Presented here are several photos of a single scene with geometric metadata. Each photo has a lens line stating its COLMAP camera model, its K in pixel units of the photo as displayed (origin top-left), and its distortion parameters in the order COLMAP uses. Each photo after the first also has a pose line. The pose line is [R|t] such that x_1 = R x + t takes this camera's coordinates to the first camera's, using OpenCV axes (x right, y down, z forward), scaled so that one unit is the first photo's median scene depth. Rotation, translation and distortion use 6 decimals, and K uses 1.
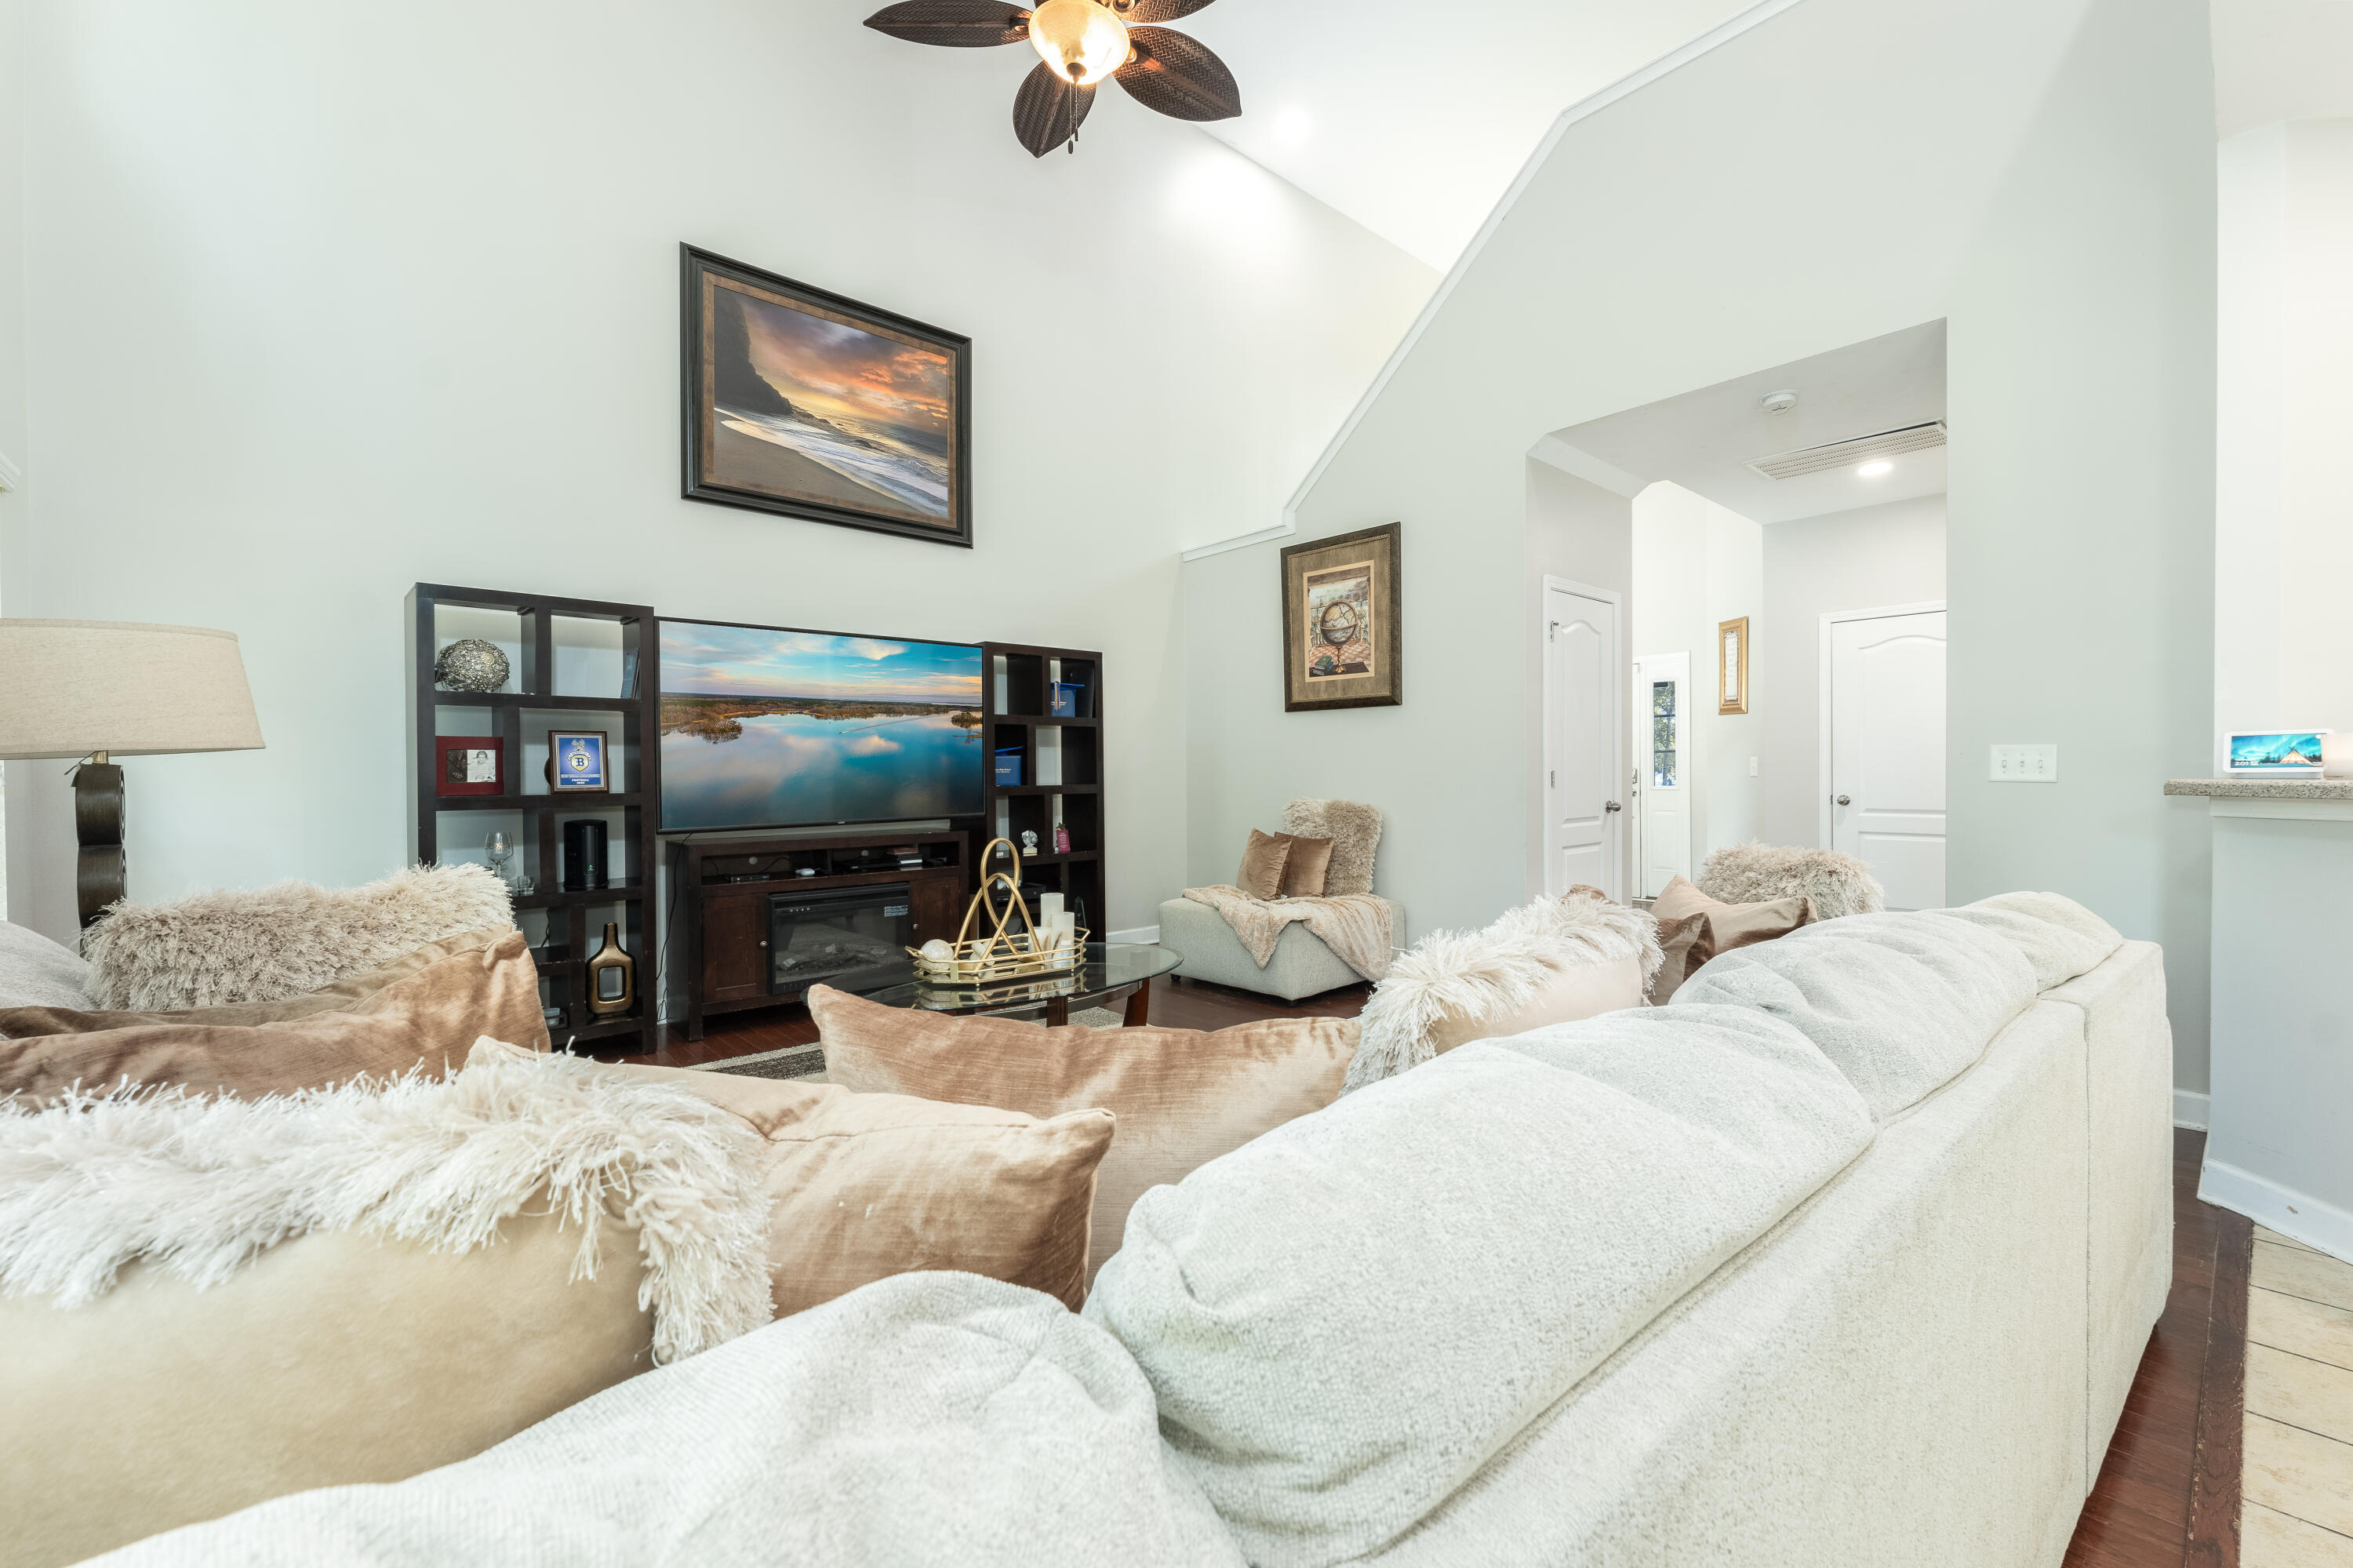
lens RADIAL K [[1005.5, 0, 1171.7], [0, 1005.5, 781.9], [0, 0, 1]] dist [0.000732, 0.000090]
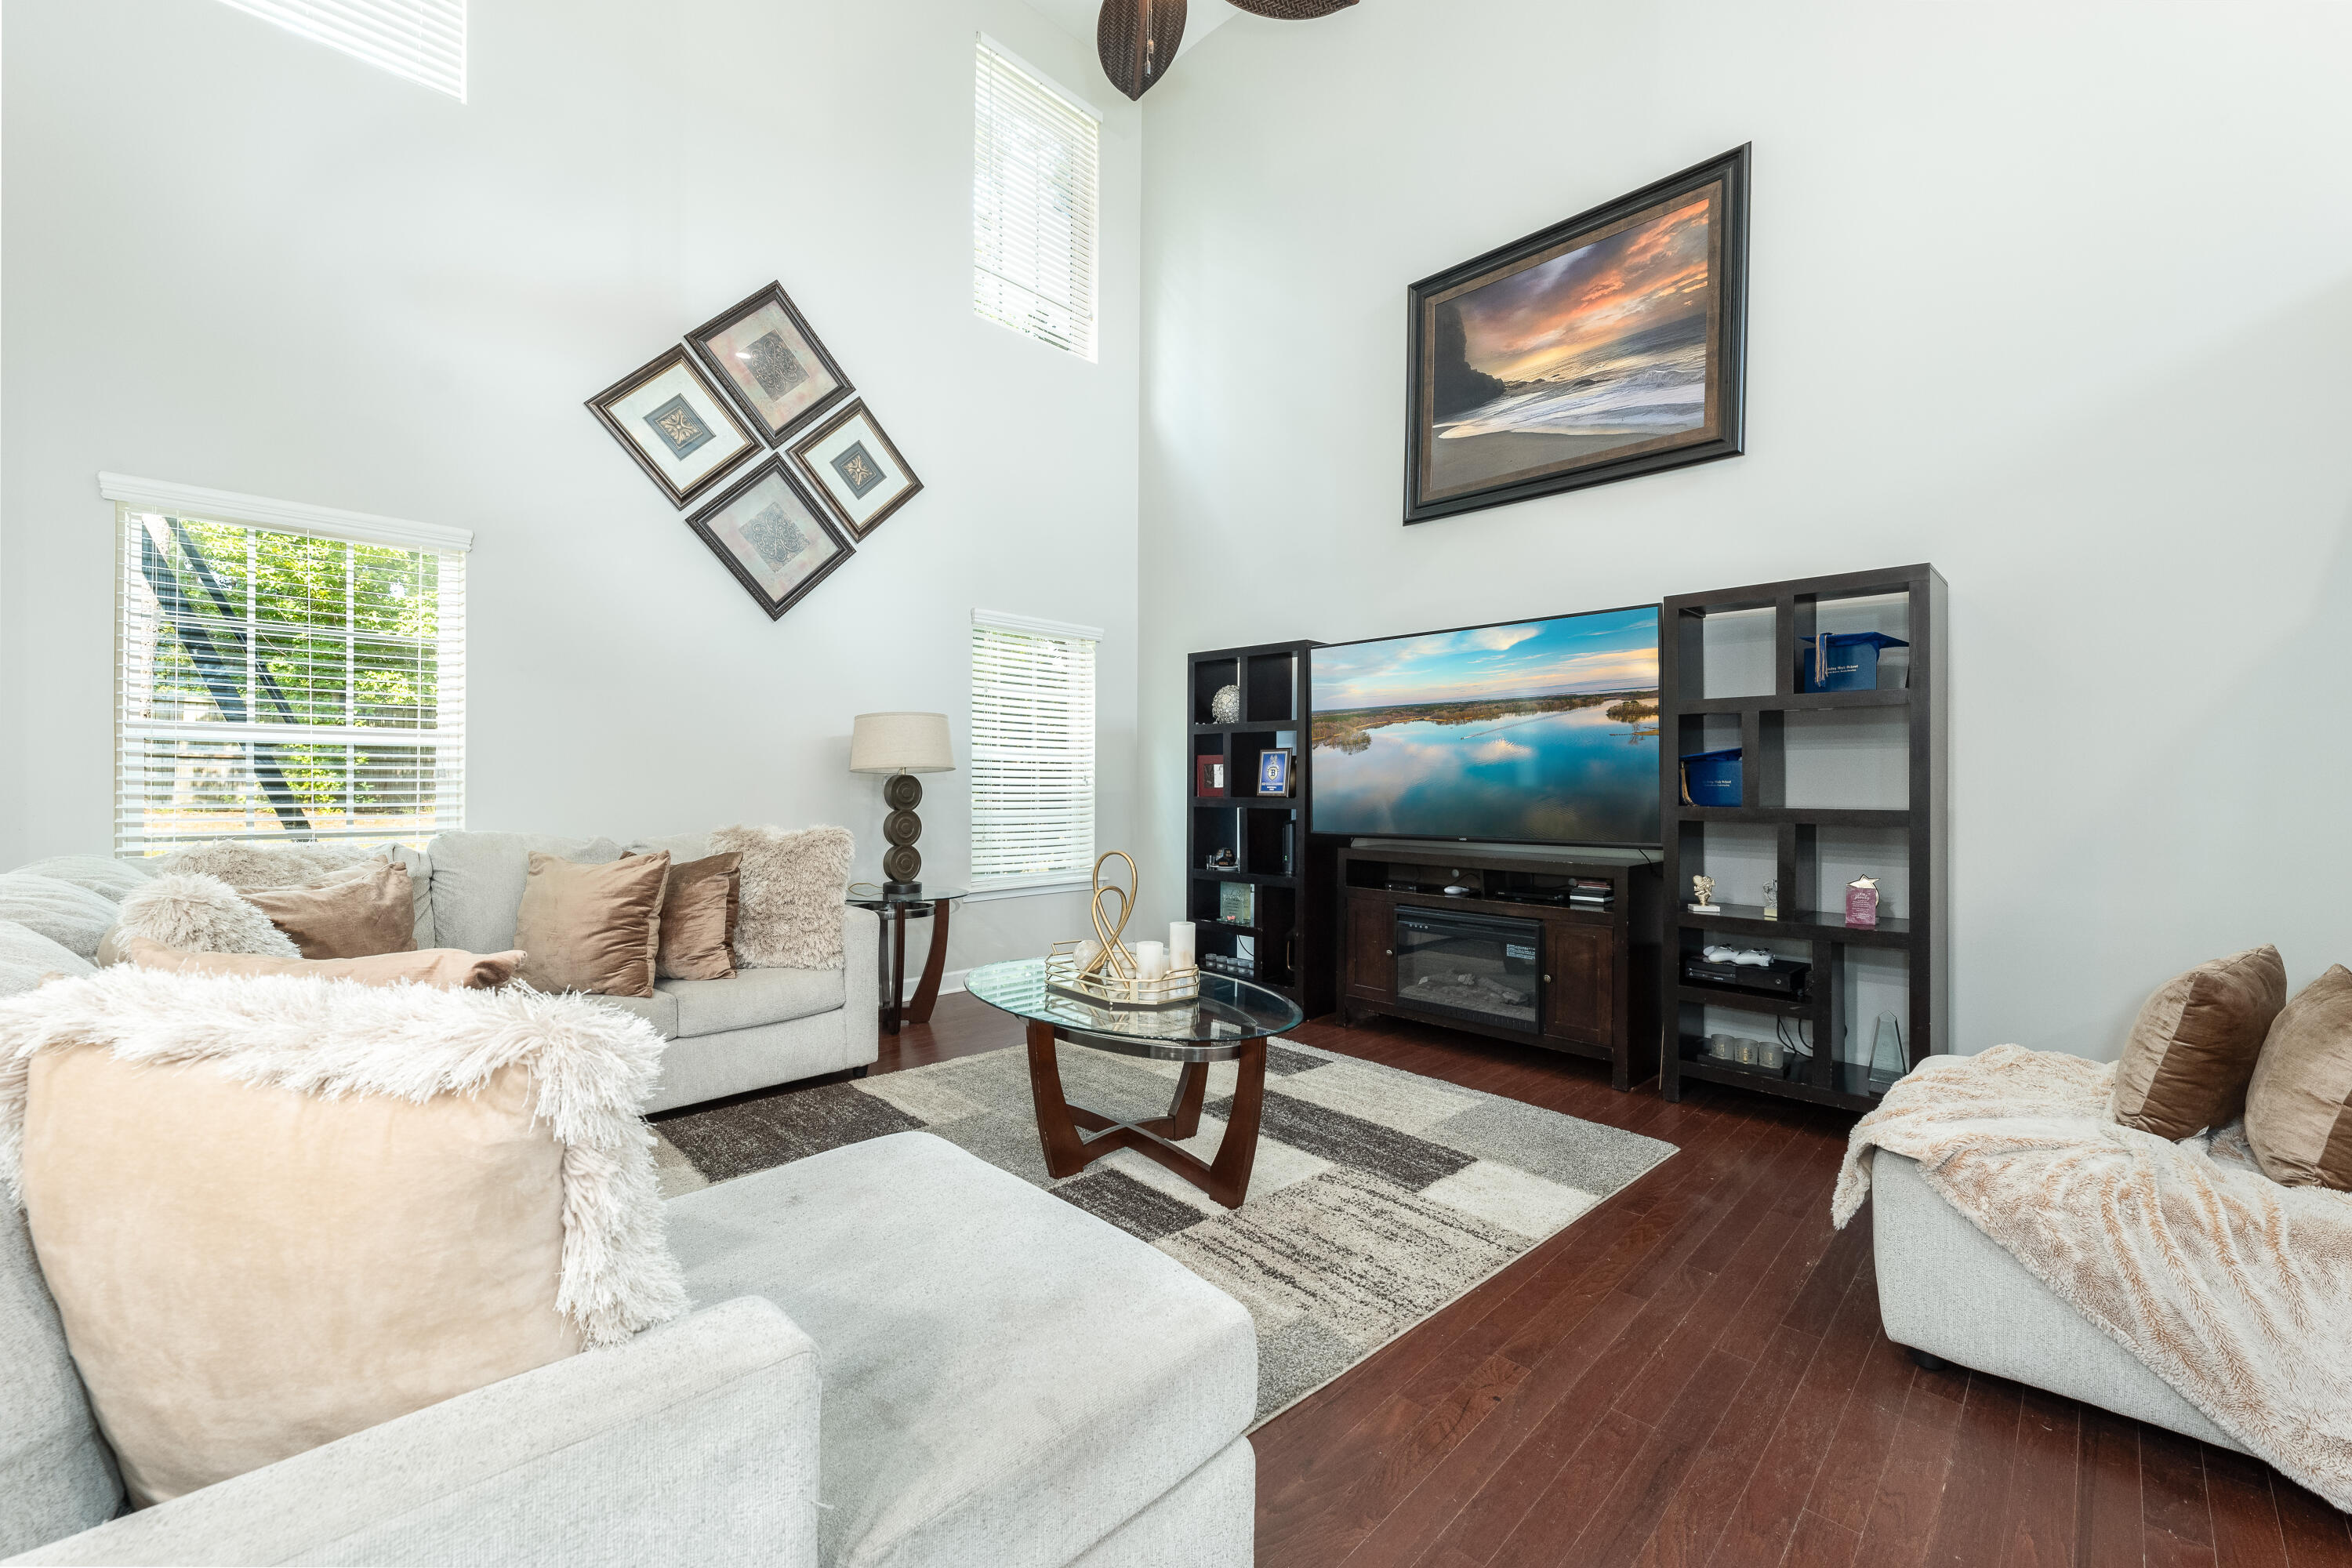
lens RADIAL K [[942.5, 0, 1173.5], [0, 942.5, 789.3], [0, 0, 1]] dist [0.002818, -0.000162]
pose [[0.052572, 0.010985, -0.998557, 0.468399], [-0.019137, 0.999767, 0.009991, -0.006524], [0.998434, 0.018585, 0.052770, 0.658857]]
